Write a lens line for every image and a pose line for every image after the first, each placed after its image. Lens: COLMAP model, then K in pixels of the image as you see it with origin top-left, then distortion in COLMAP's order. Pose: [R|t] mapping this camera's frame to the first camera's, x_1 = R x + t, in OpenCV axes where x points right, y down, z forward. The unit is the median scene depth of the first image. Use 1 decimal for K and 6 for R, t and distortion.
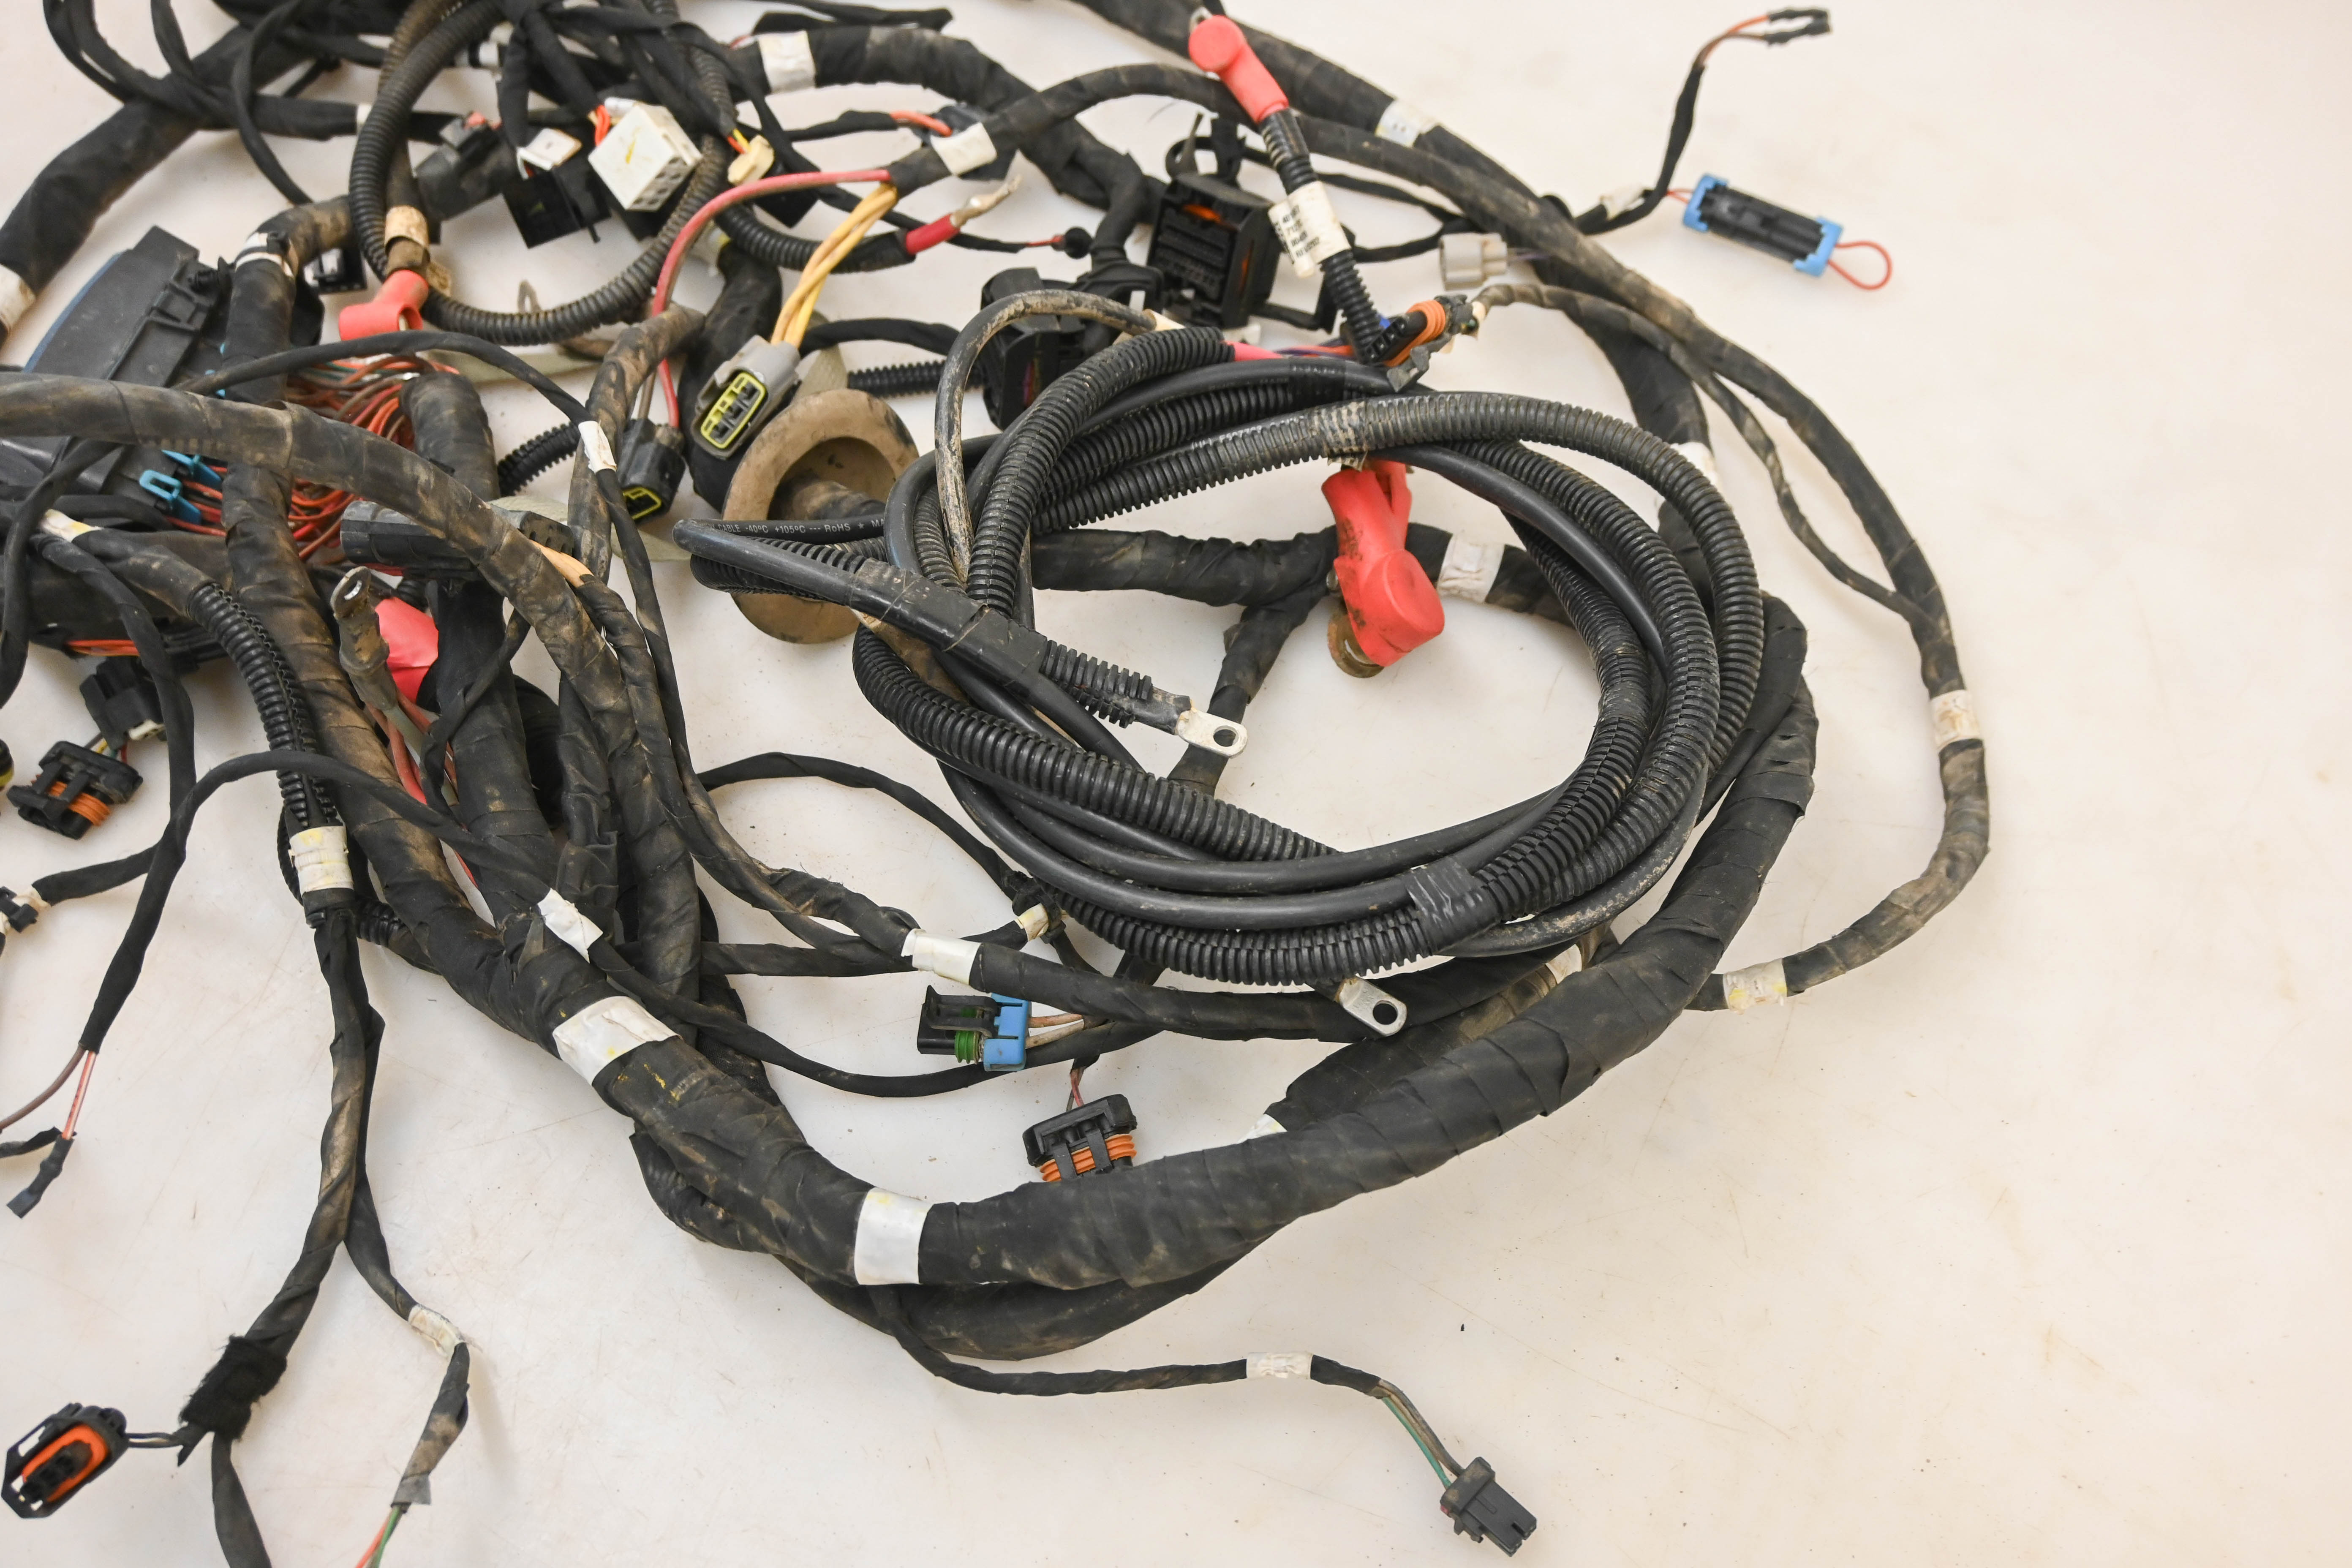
lens RADIAL K [[2107.2, 0, 1176.0], [0, 2107.2, 784.0], [0, 0, 1]] dist [0.001520, 0.006252]
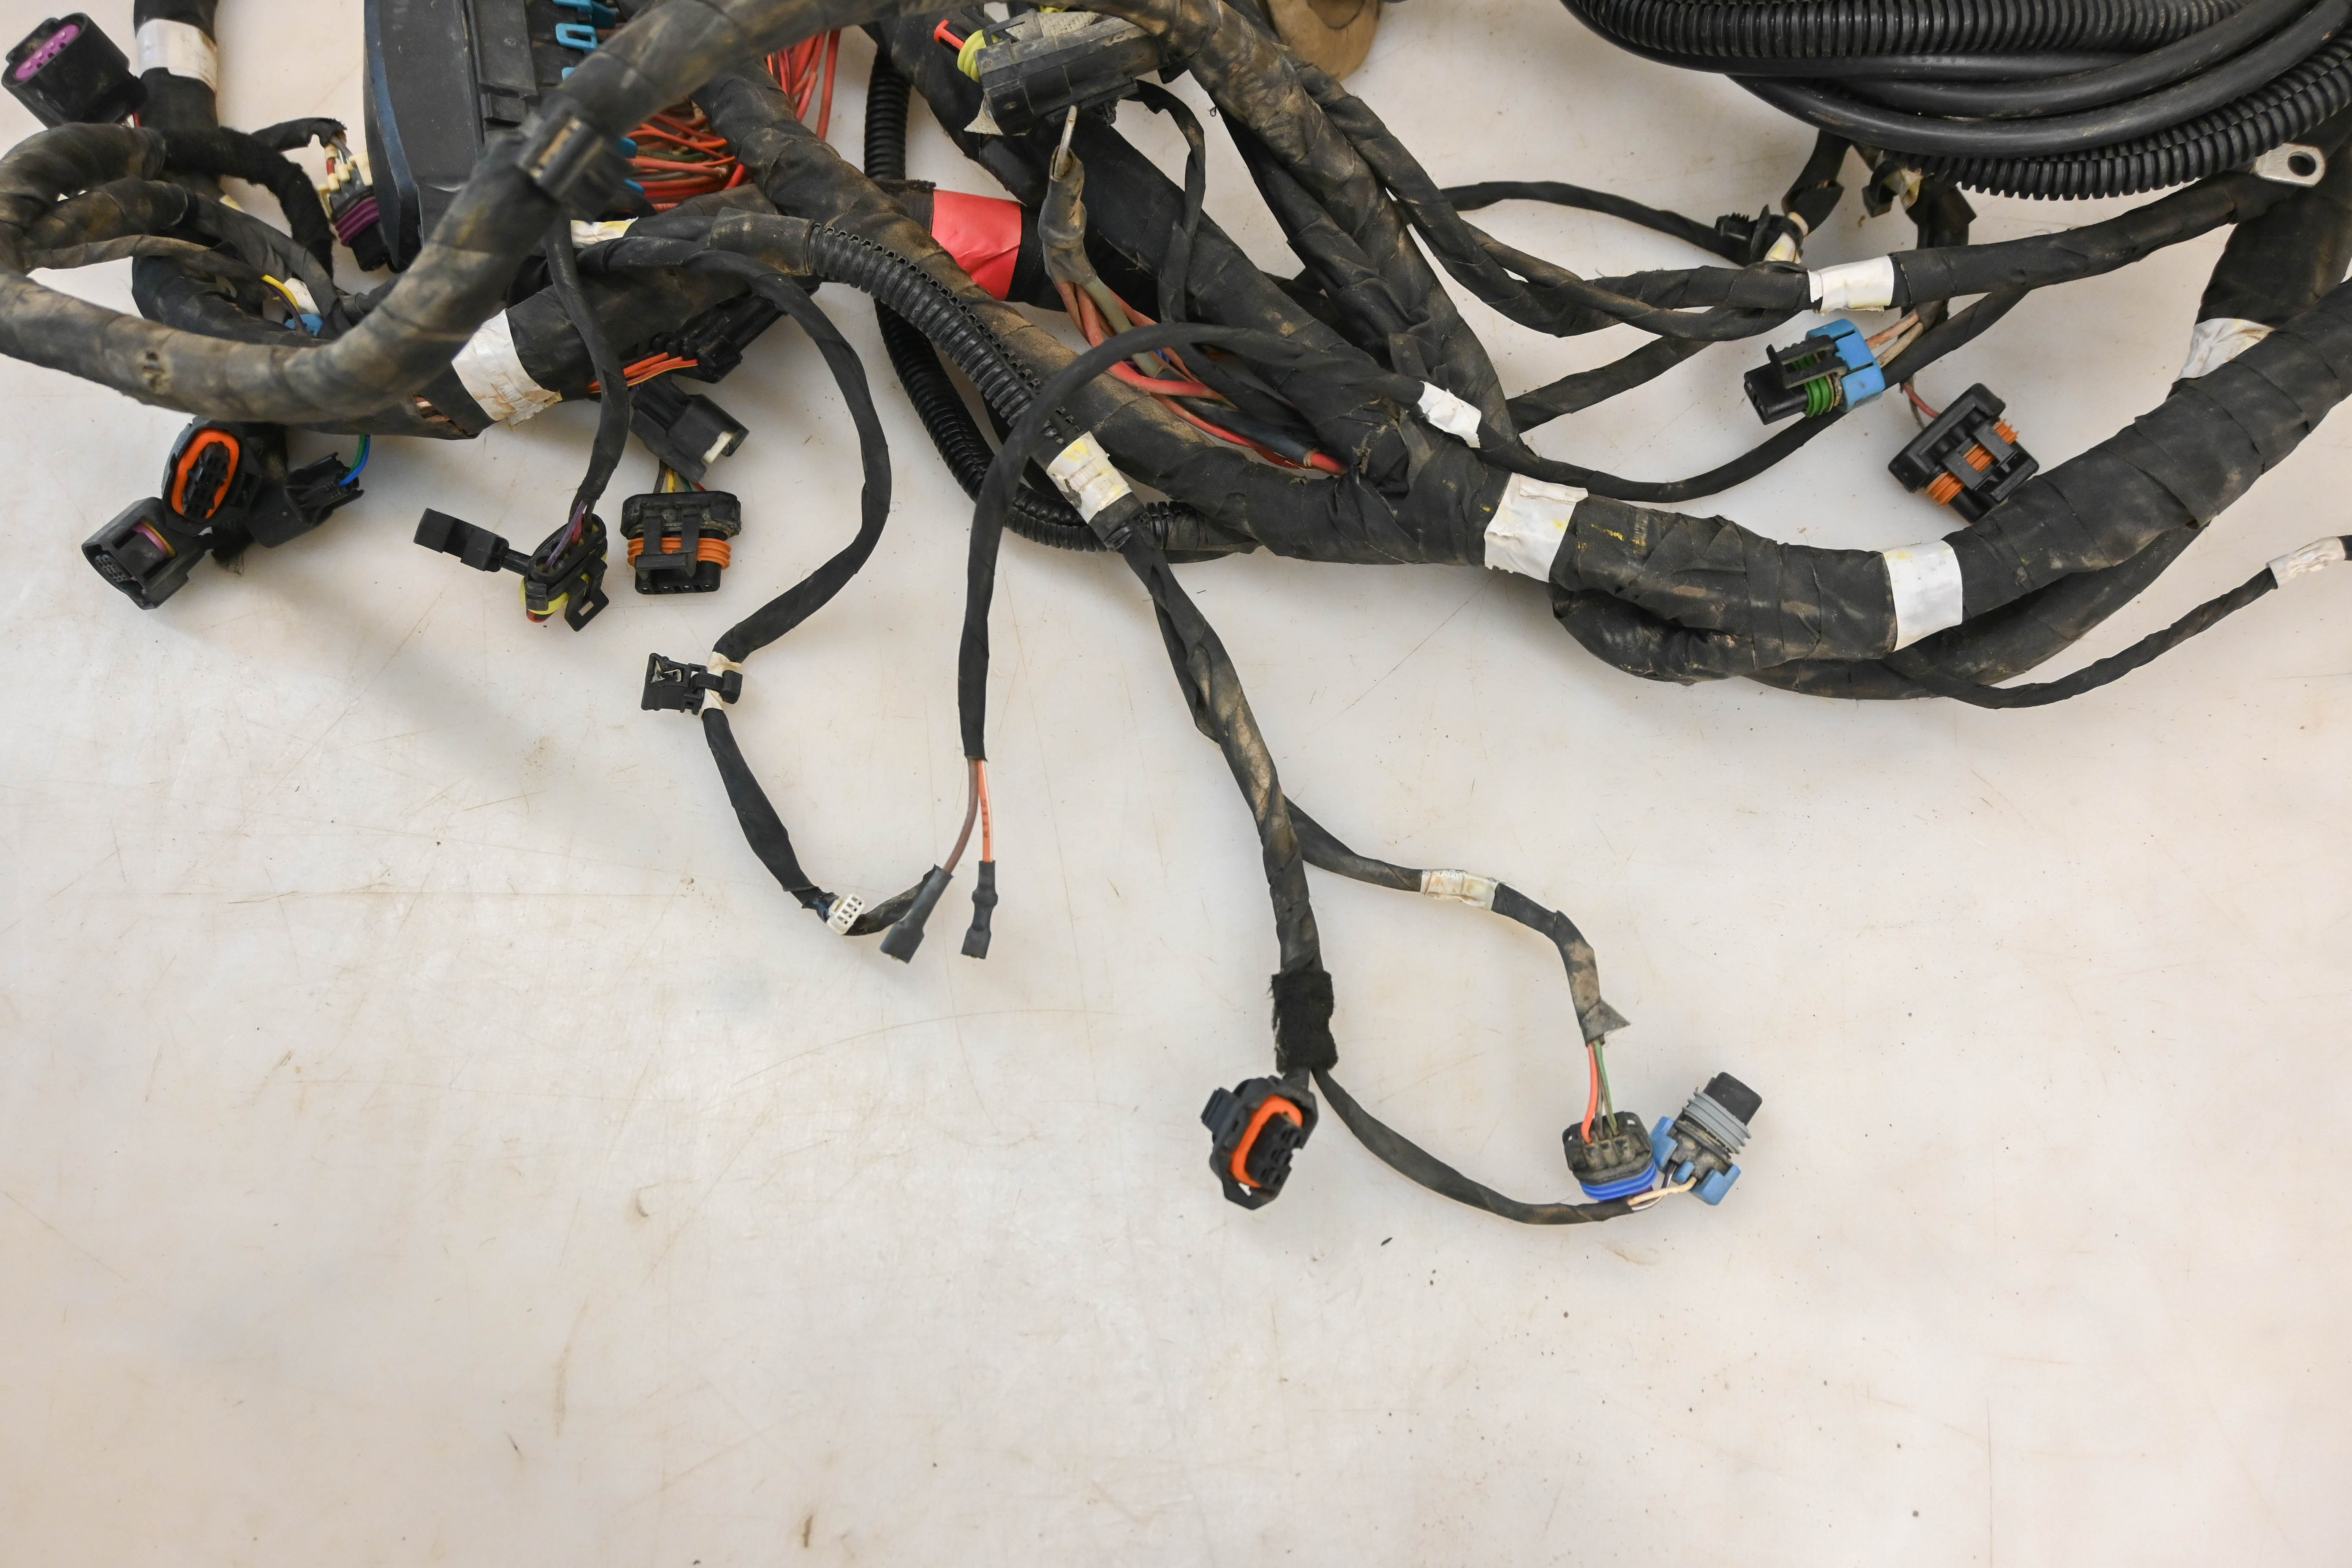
lens RADIAL K [[2107.2, 0, 1176.0], [0, 2107.2, 784.0], [0, 0, 1]] dist [0.001520, 0.006252]
pose [[0.917622, -0.390998, 0.071341, -0.488672], [0.365103, 0.900176, 0.237452, -0.042569], [-0.157063, -0.191845, 0.968776, 0.128382]]
